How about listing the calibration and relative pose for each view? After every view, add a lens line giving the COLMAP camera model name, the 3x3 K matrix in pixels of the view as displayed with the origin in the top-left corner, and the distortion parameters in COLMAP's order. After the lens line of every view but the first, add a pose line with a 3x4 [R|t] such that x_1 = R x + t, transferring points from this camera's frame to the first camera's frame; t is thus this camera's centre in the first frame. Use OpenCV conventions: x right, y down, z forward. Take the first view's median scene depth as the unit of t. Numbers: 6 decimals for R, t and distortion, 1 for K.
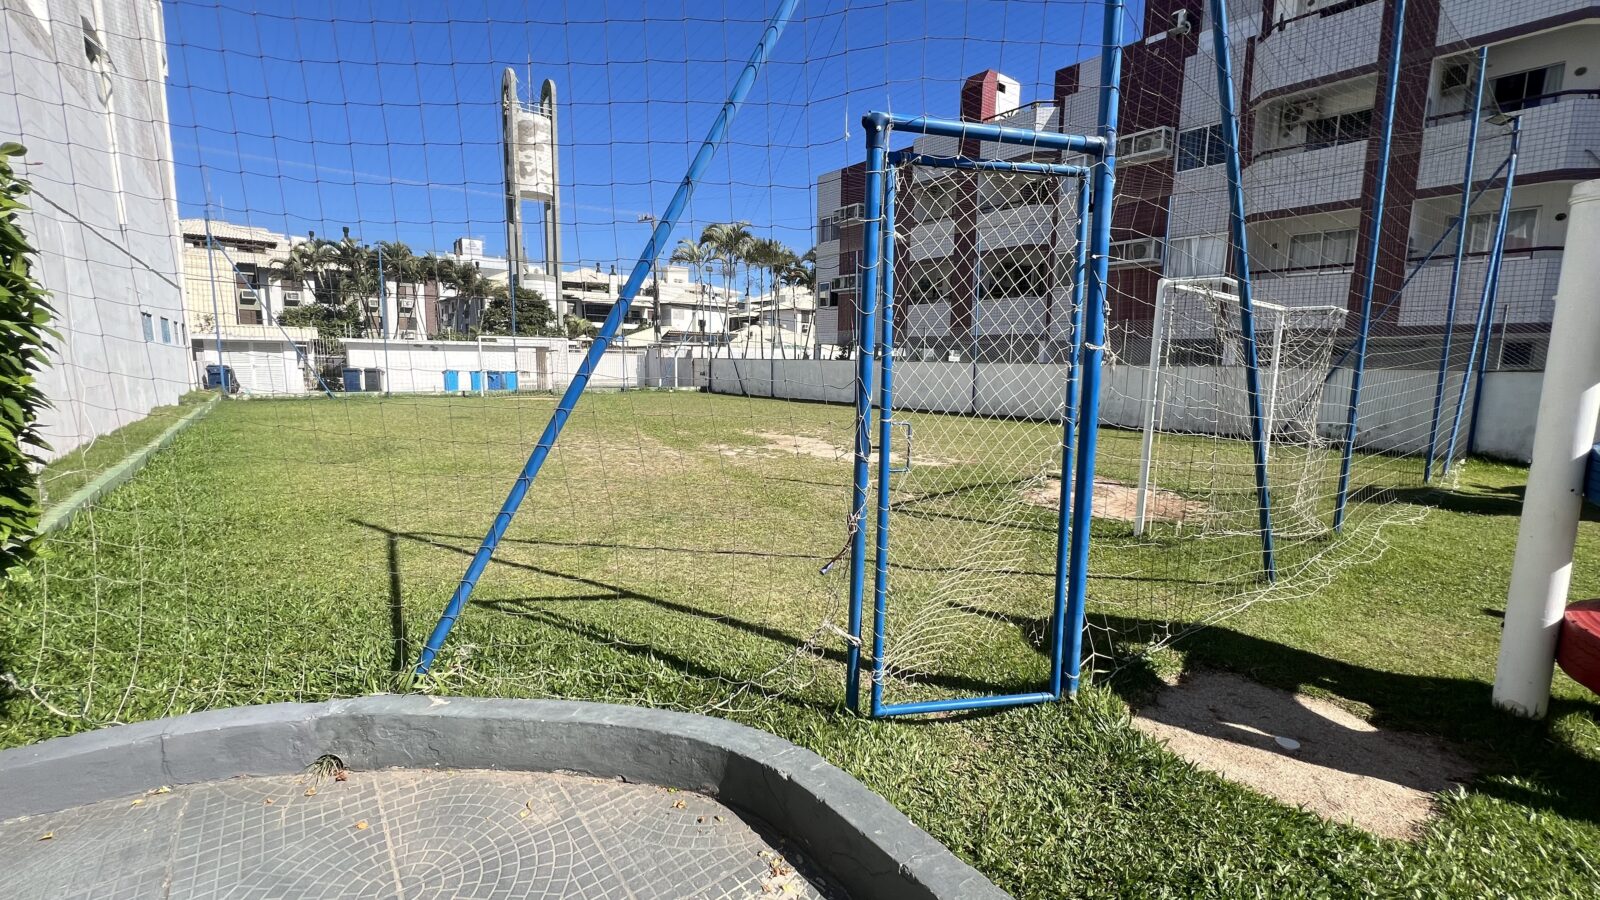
lens RADIAL K [[640.3, 0, 791.7], [0, 640.3, 441.8], [0, 0, 1]] dist [-0.003818, 0.000972]
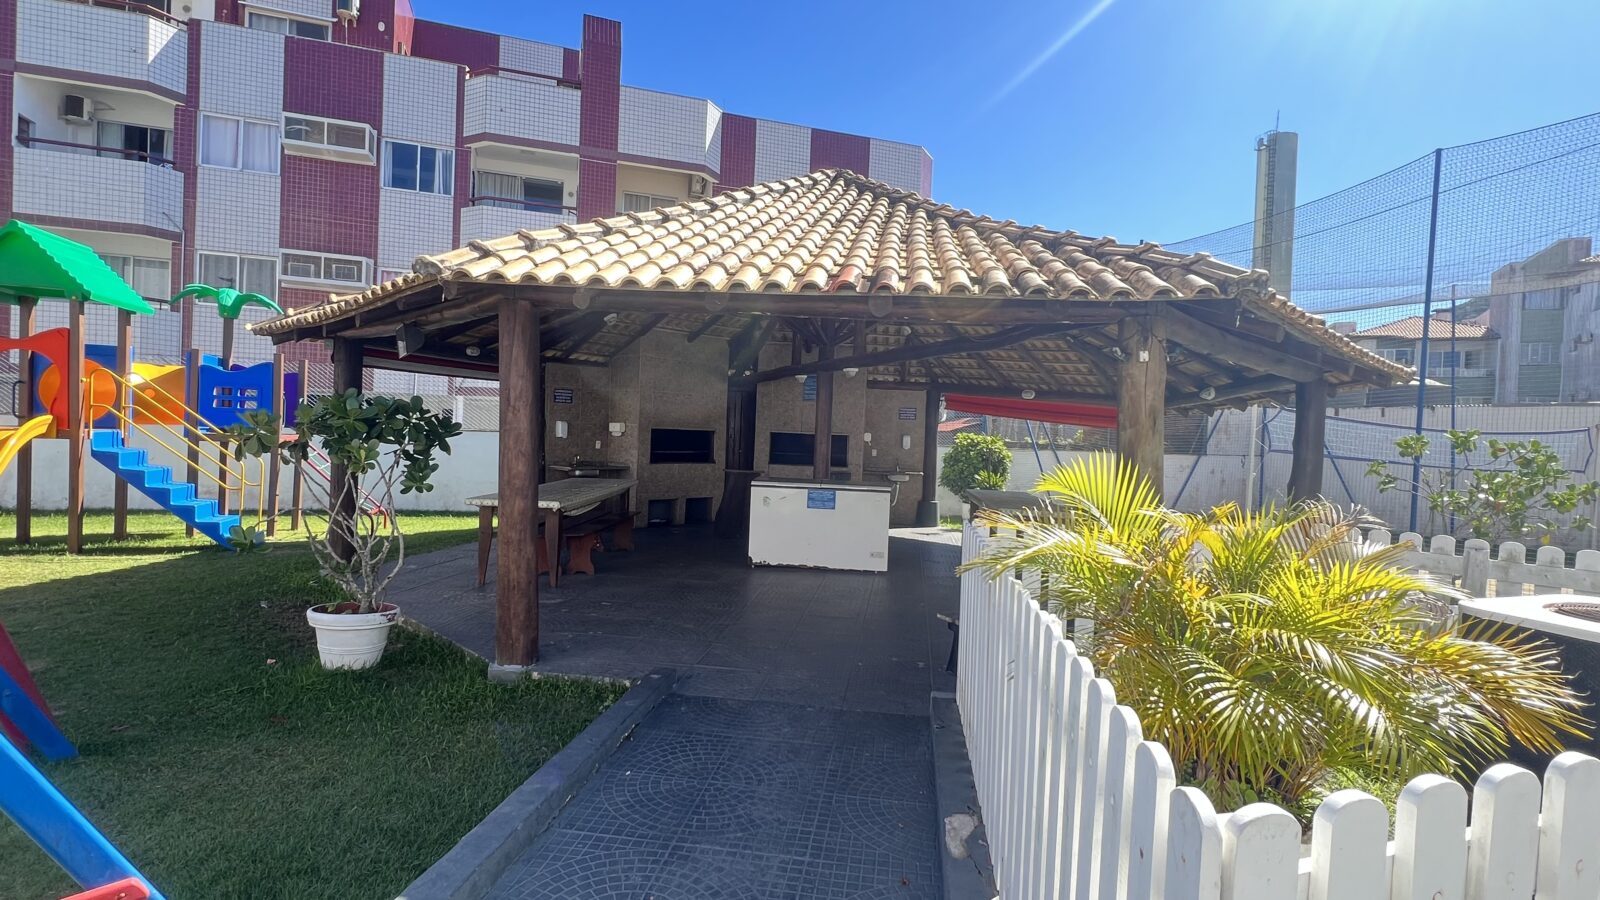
lens RADIAL K [[763.6, 0, 792.9], [0, 763.6, 447.1], [0, 0, 1]] dist [-0.001363, -0.000286]
pose [[0.340128, -0.021150, 0.940141, 0.281976], [0.088347, 0.996044, -0.009555, 0.033107], [-0.936220, 0.086308, 0.340651, -0.297872]]
